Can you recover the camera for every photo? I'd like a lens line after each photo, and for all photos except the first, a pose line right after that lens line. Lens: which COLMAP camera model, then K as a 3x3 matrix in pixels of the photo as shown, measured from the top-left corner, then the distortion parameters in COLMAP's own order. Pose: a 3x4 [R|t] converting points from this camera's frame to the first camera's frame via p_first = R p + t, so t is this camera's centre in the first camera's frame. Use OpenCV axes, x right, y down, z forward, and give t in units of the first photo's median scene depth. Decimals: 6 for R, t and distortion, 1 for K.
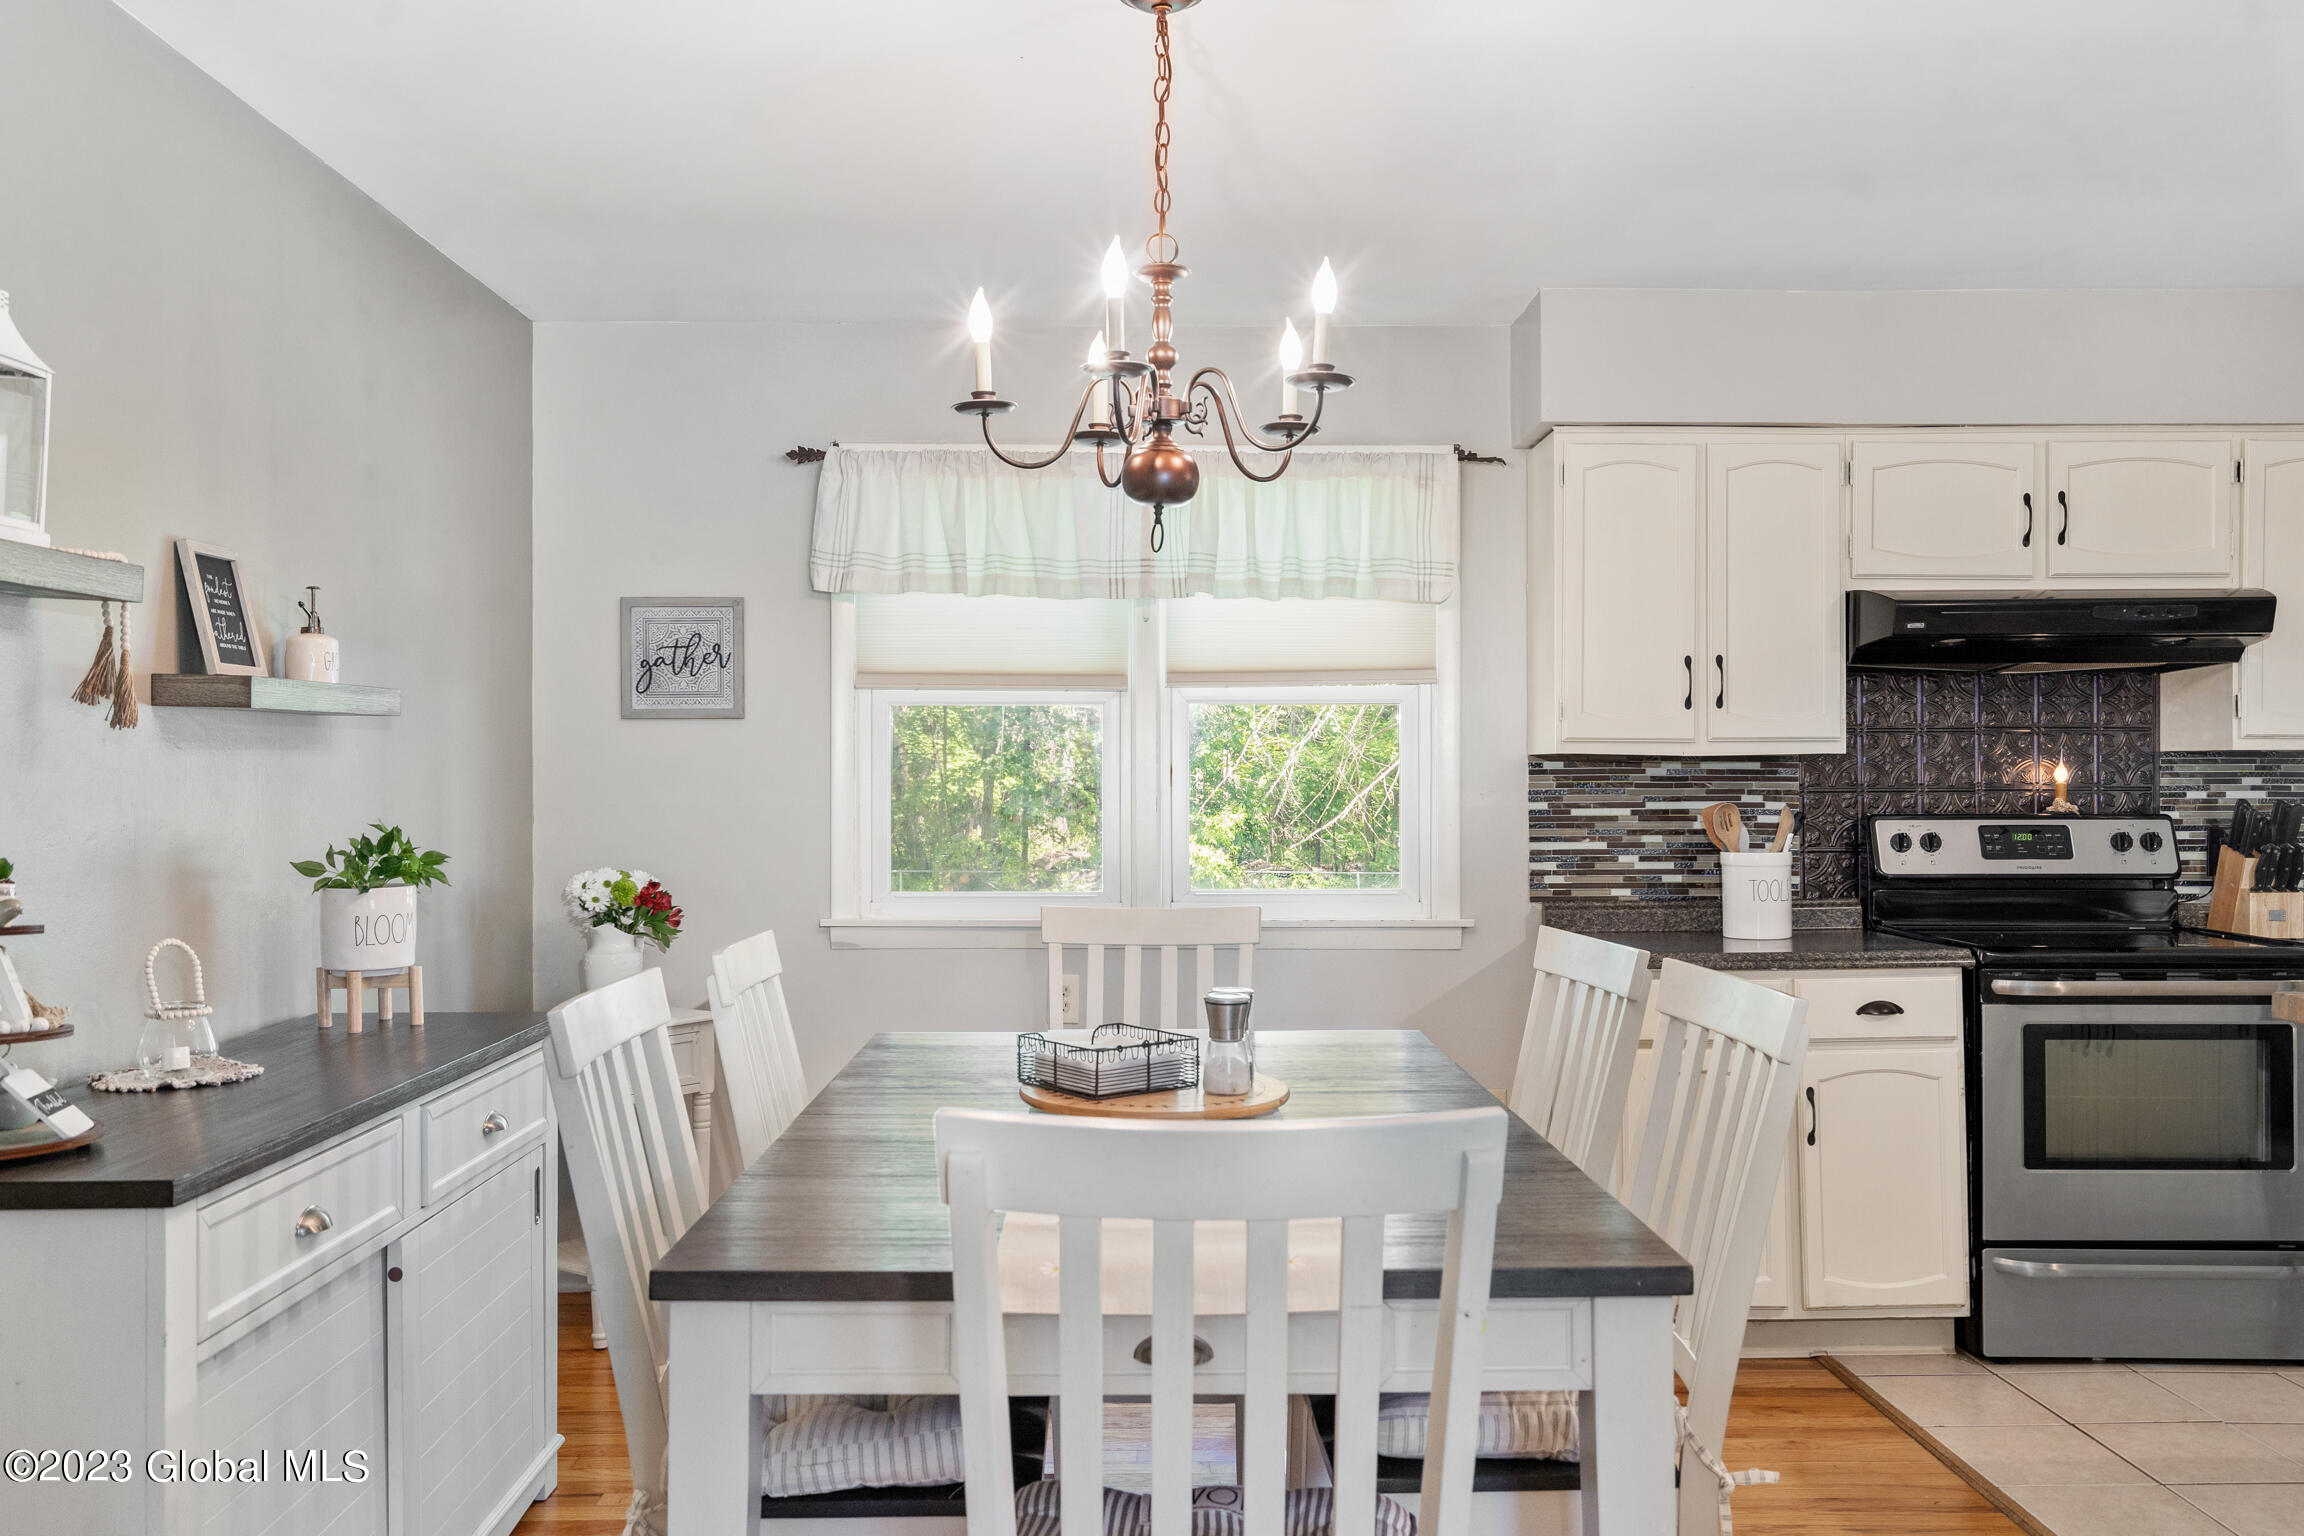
lens RADIAL K [[1806.6, 0, 1204.8], [0, 1806.6, 768.0], [0, 0, 1]] dist [0.001362, 0.003186]
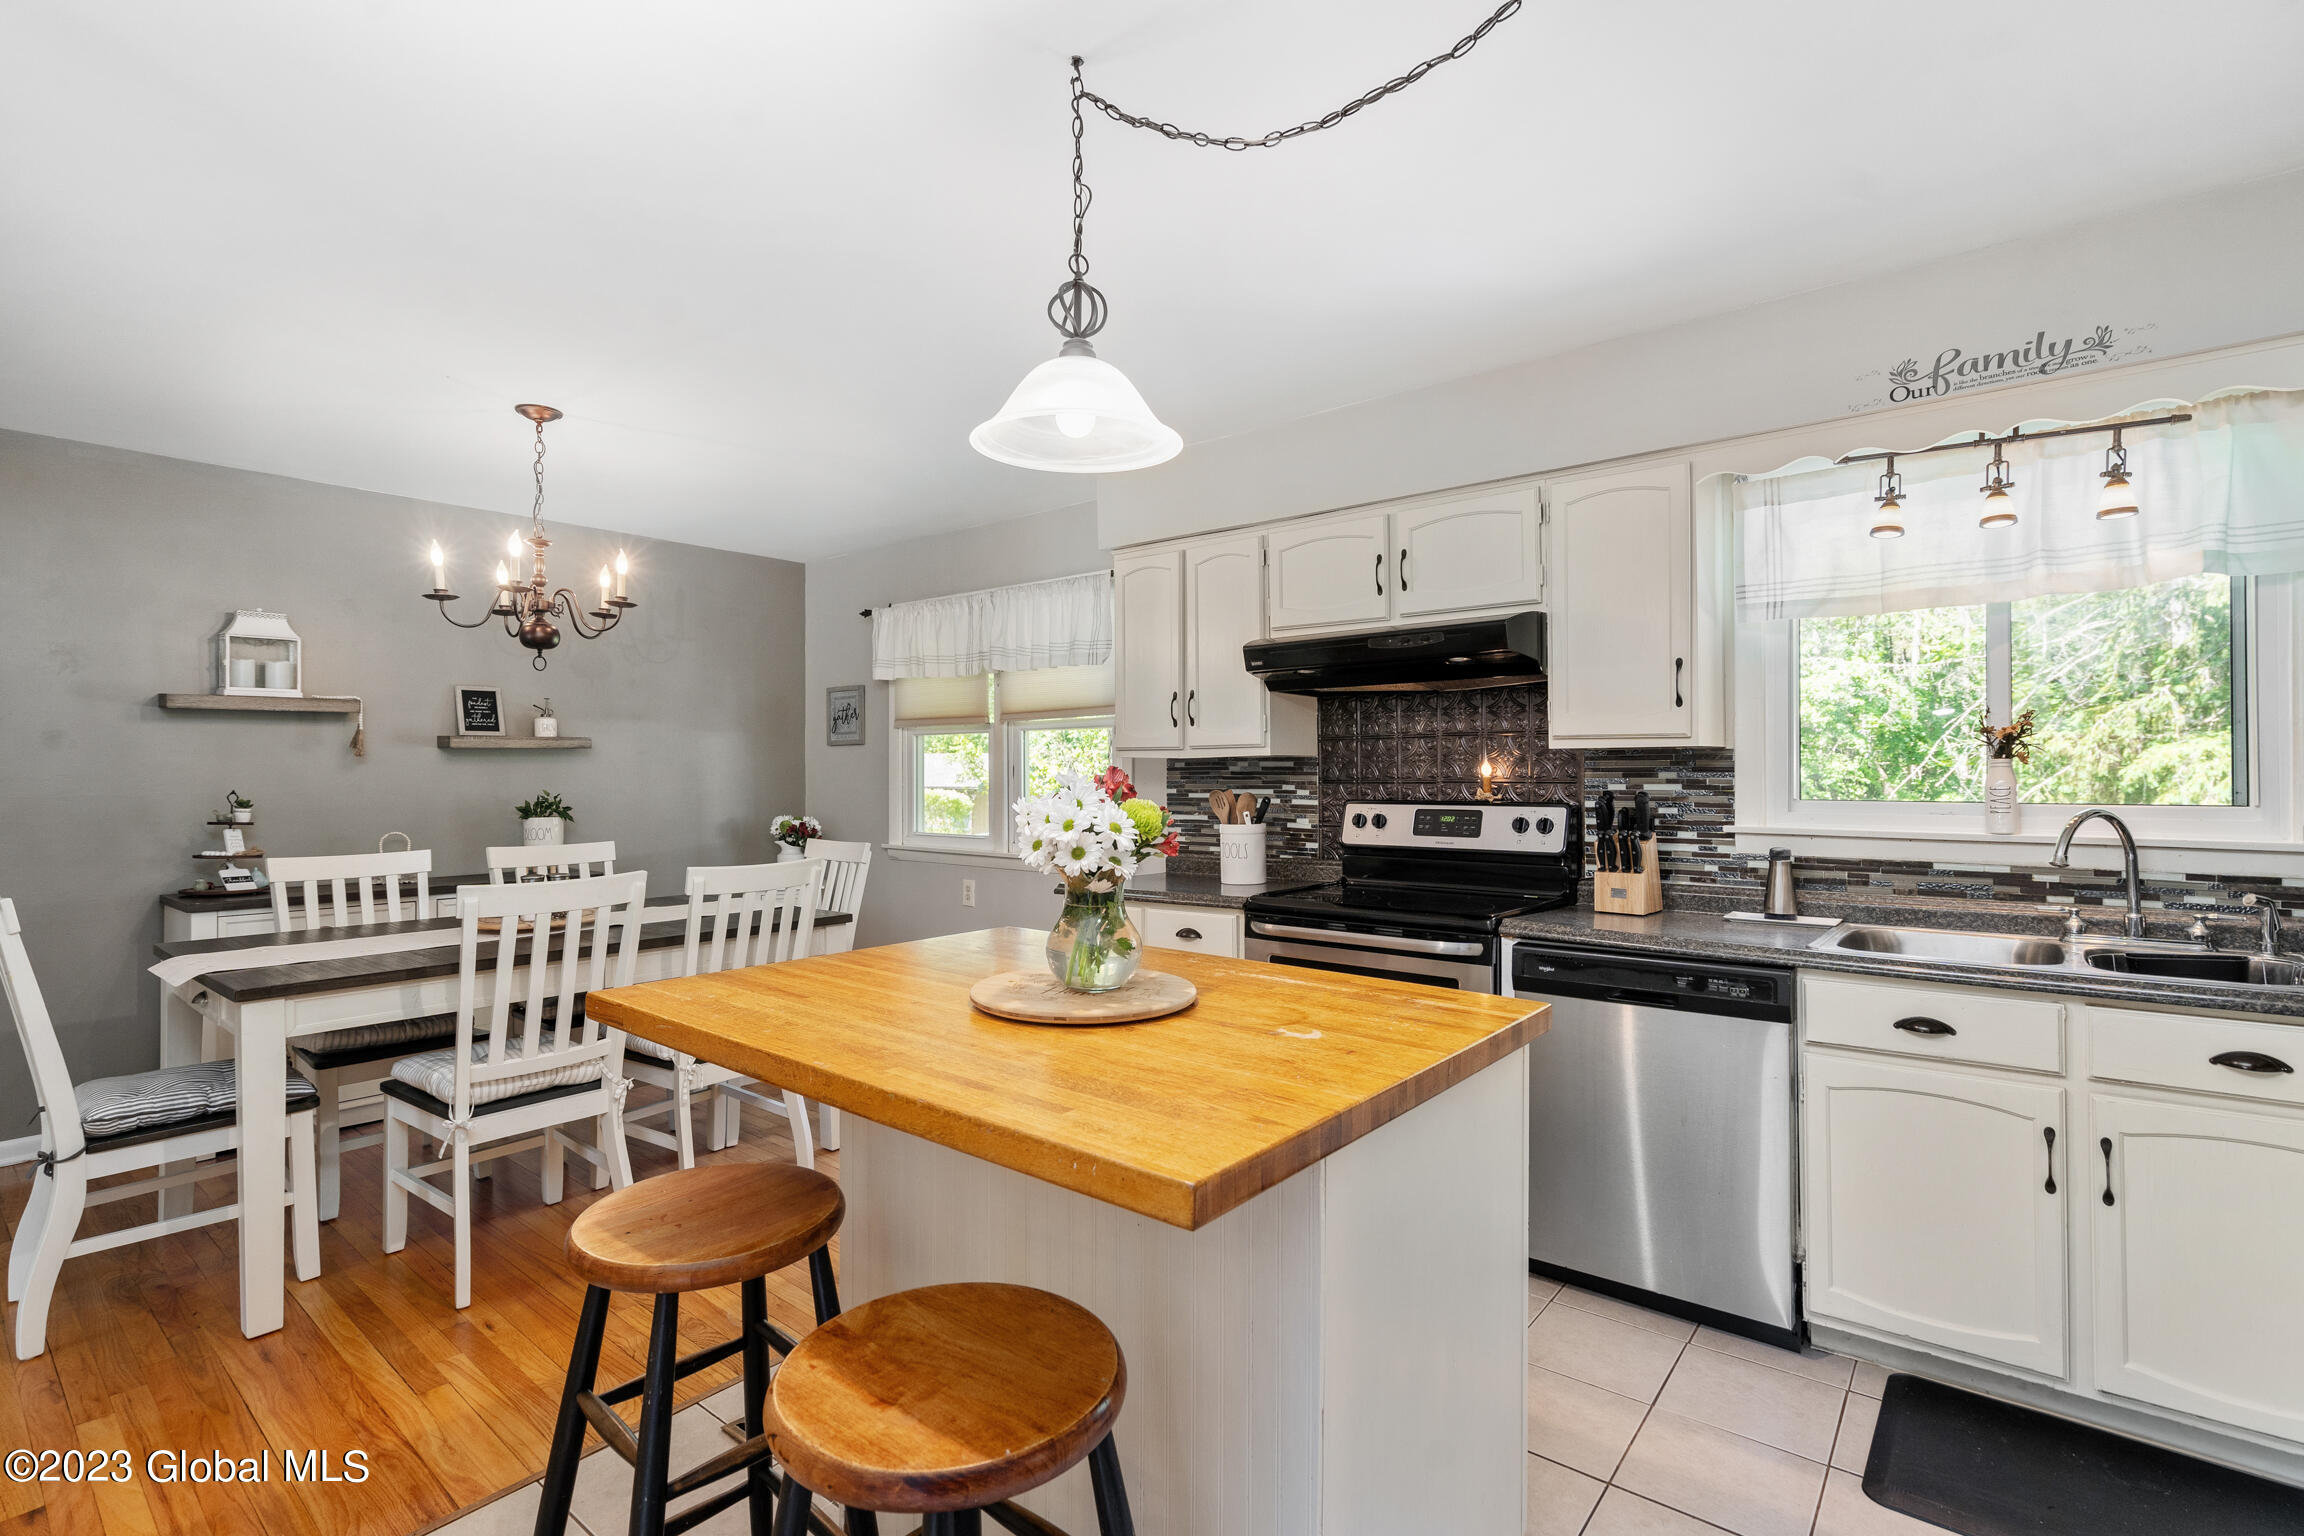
lens RADIAL K [[1077.3, 0, 1152.0], [0, 1077.3, 768.0], [0, 0, 1]] dist [-0.020641, 0.010840]
pose [[0.762221, -0.003950, -0.647305, 0.780815], [0.005306, 0.999986, 0.000145, 0.001014], [0.647295, -0.003545, 0.762231, 0.285600]]
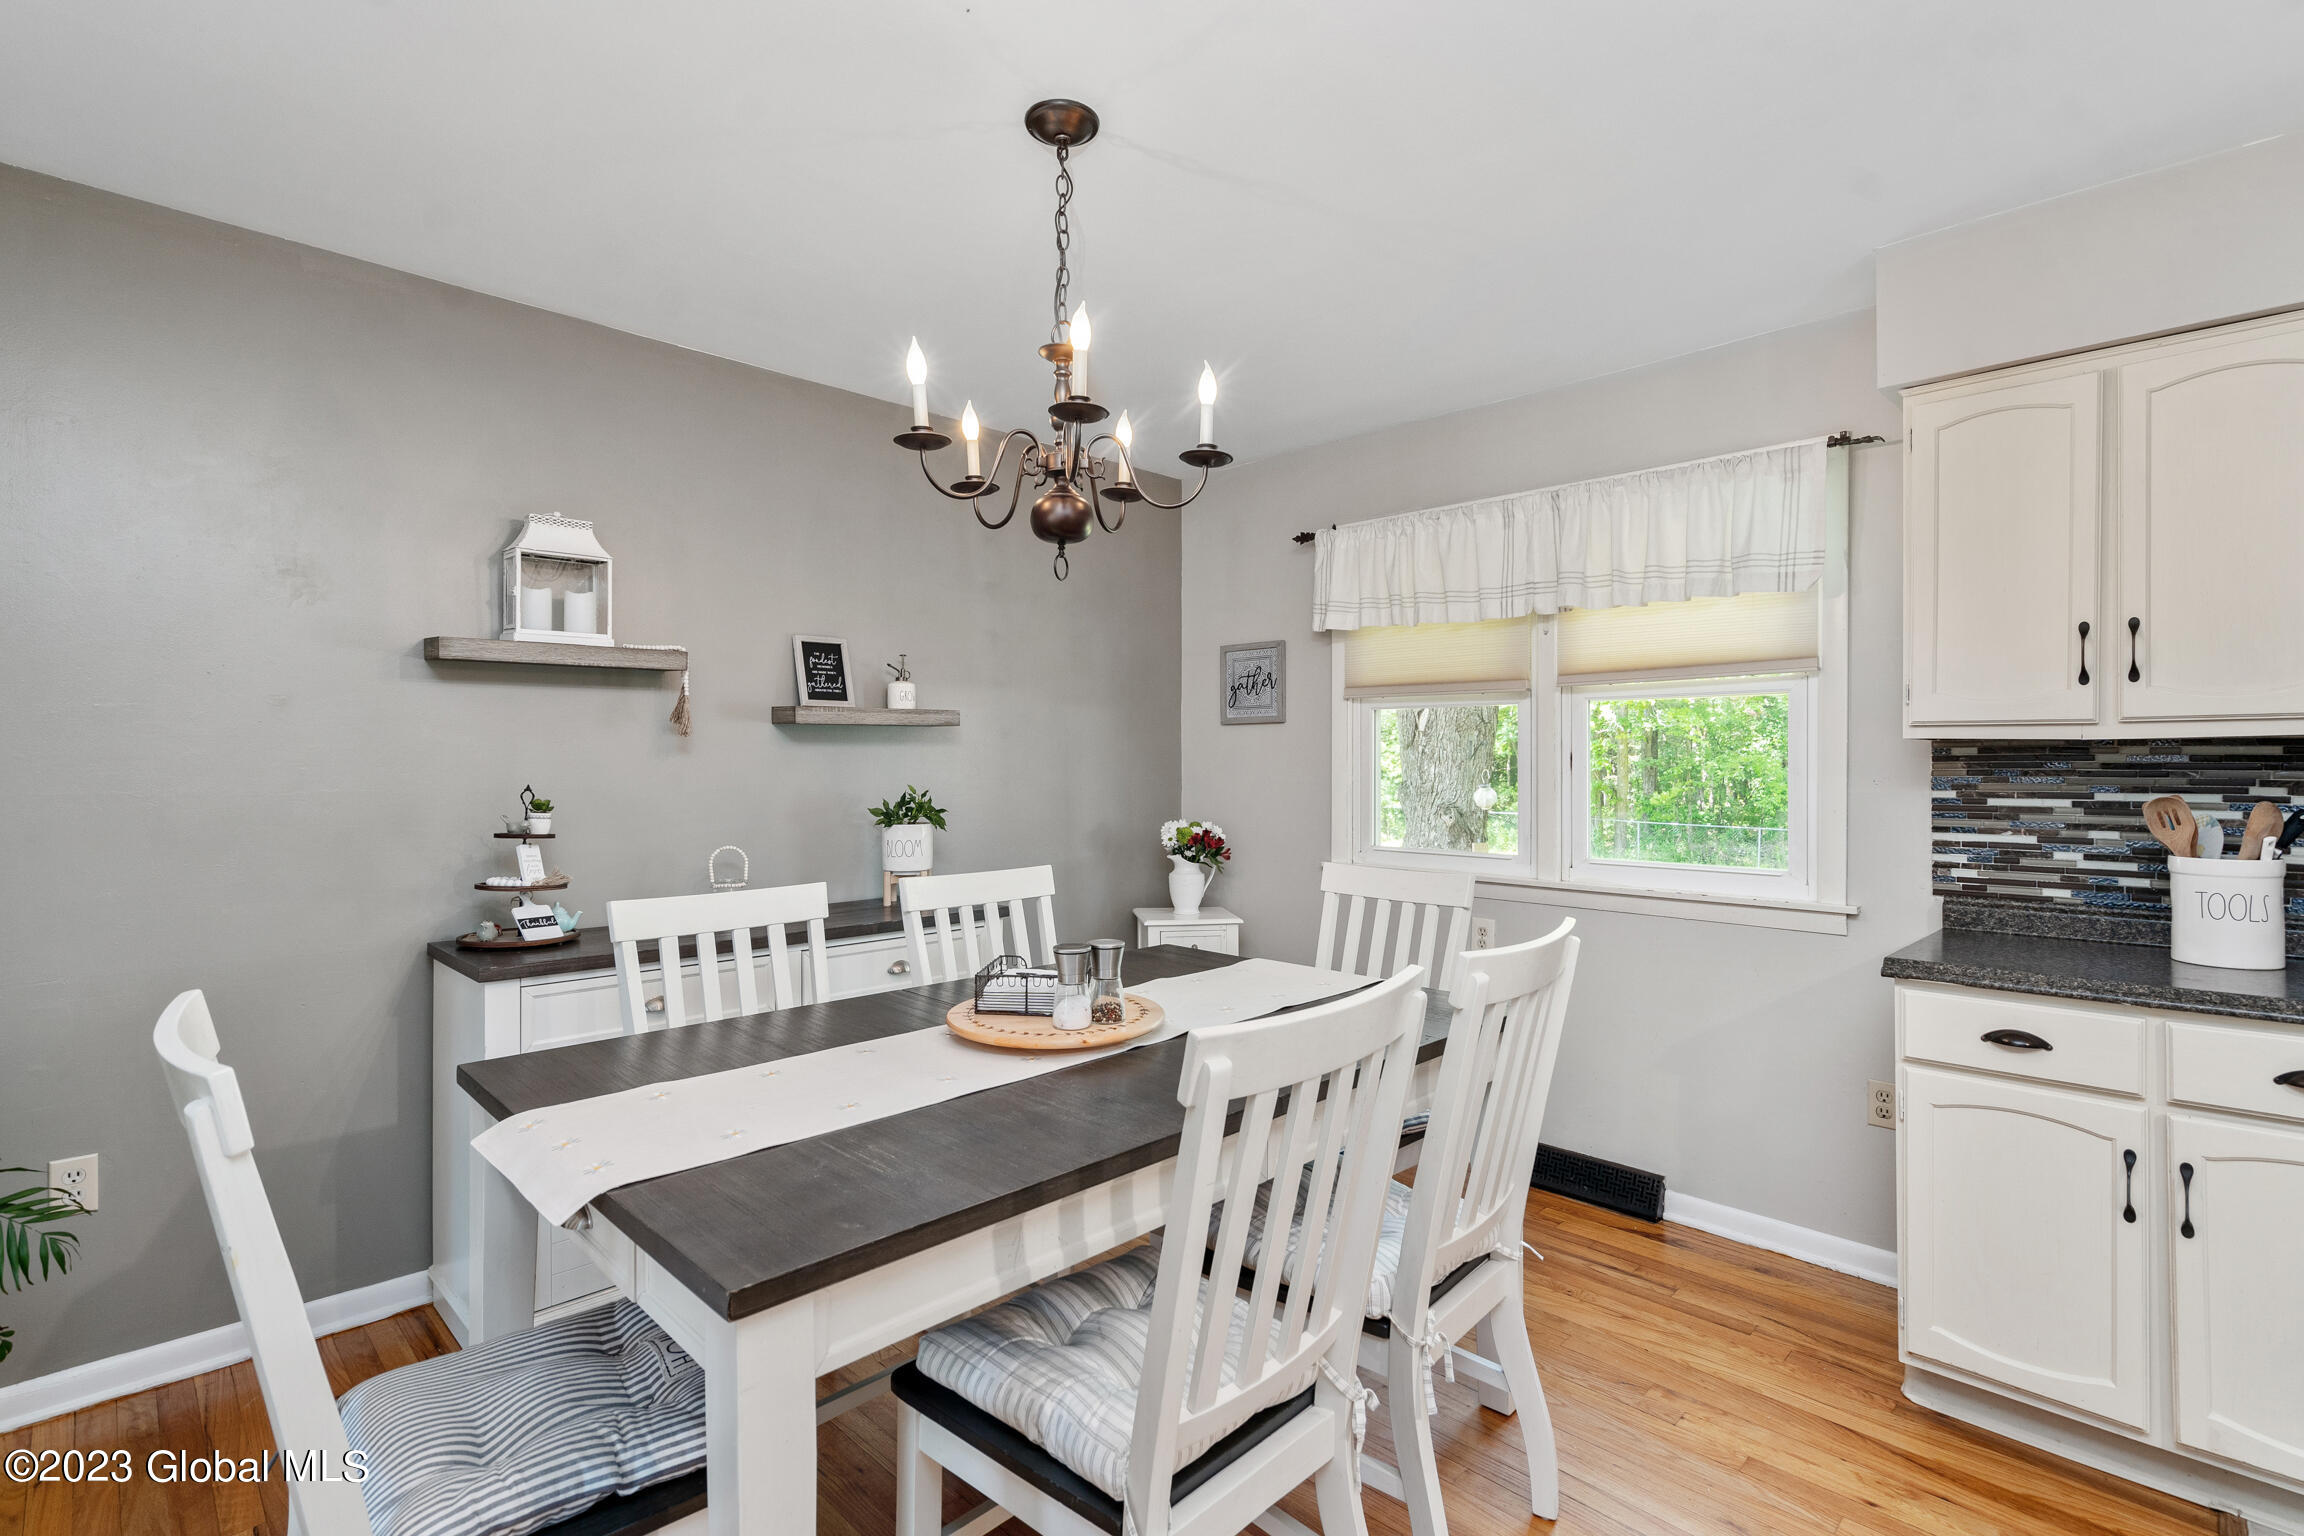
lens RADIAL K [[1098.5, 0, 1138.8], [0, 1098.5, 763.6], [0, 0, 1]] dist [-0.002892, 0.000318]
pose [[0.681795, 0.003233, -0.731536, 0.321101], [0.001648, 0.999981, 0.005955, 0.000852], [0.731541, -0.005266, 0.681777, 0.301777]]
